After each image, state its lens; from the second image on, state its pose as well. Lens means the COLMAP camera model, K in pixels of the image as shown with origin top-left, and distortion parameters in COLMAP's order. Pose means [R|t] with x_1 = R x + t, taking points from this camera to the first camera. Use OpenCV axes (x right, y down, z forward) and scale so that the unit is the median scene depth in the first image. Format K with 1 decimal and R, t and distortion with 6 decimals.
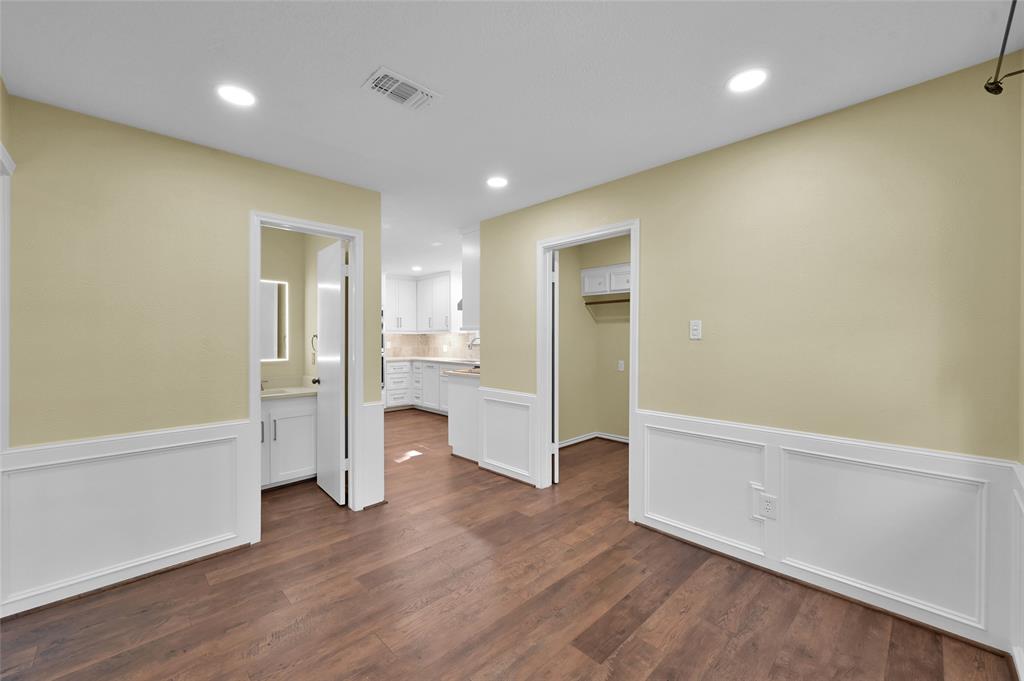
lens RADIAL K [[404.2, 0, 513.7], [0, 404.2, 341.8], [0, 0, 1]] dist [-0.001407, 0.000599]
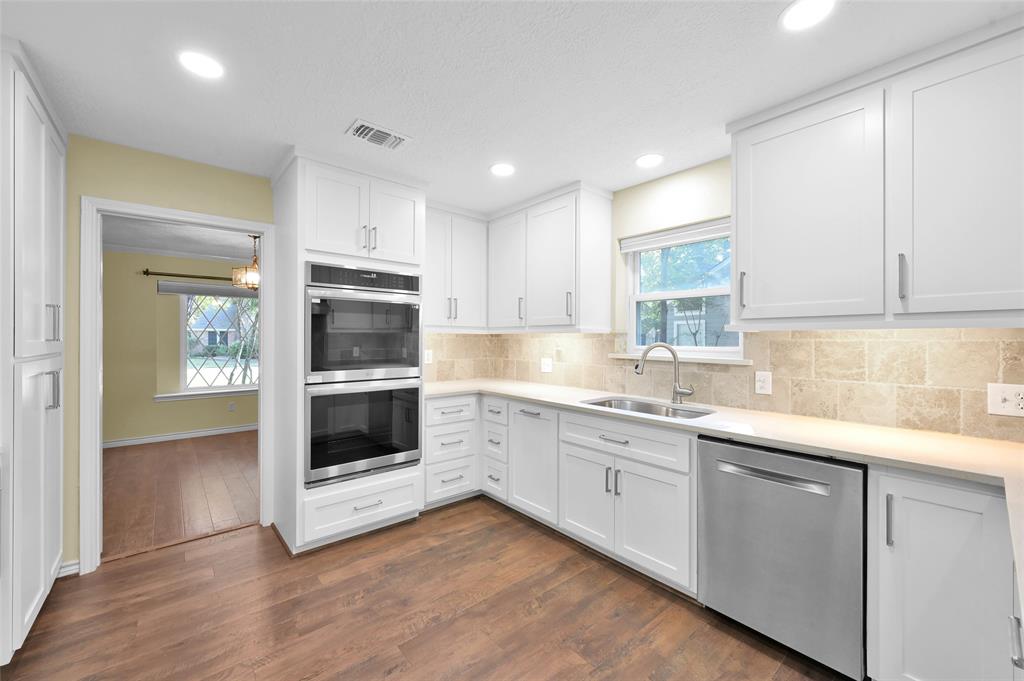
lens RADIAL K [[404.2, 0, 512.1], [0, 404.2, 338.3], [0, 0, 1]] dist [-0.001407, 0.000599]
pose [[0.997550, 0.003963, -0.069850, -0.185865], [-0.004478, 0.999964, -0.007225, -0.011466], [0.069819, 0.007520, 0.997531, 0.554460]]
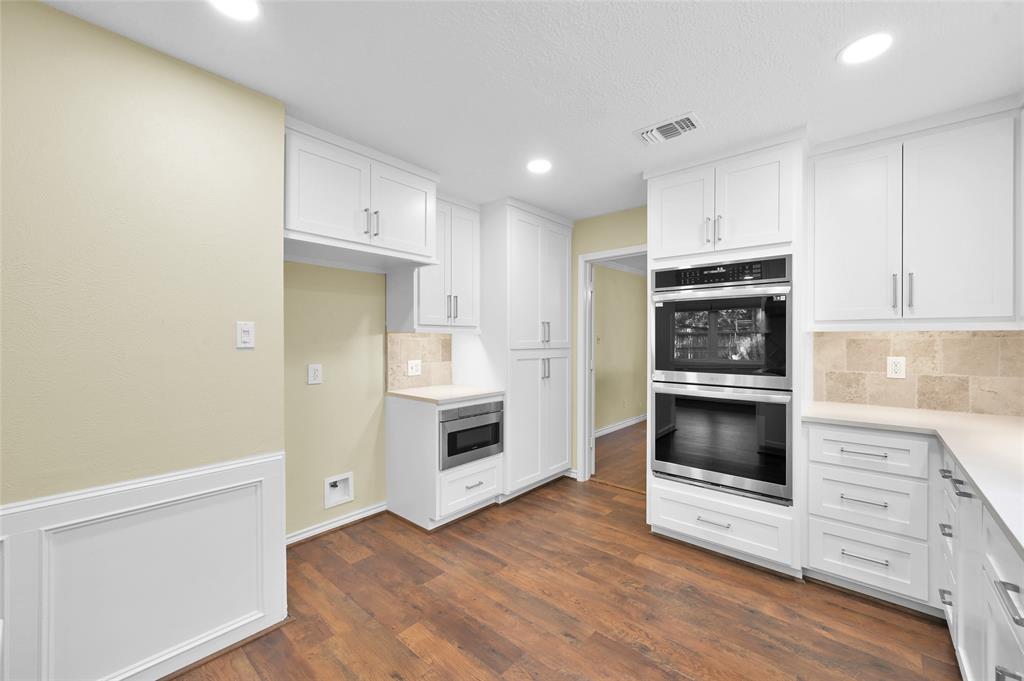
lens RADIAL K [[404.2, 0, 509.9], [0, 404.2, 337.8], [0, 0, 1]] dist [-0.001407, 0.000599]
pose [[0.076866, -0.003038, -0.997037, -0.021678], [-0.005551, 0.999979, -0.003475, -0.012699], [0.997026, 0.005801, 0.076848, 0.715407]]
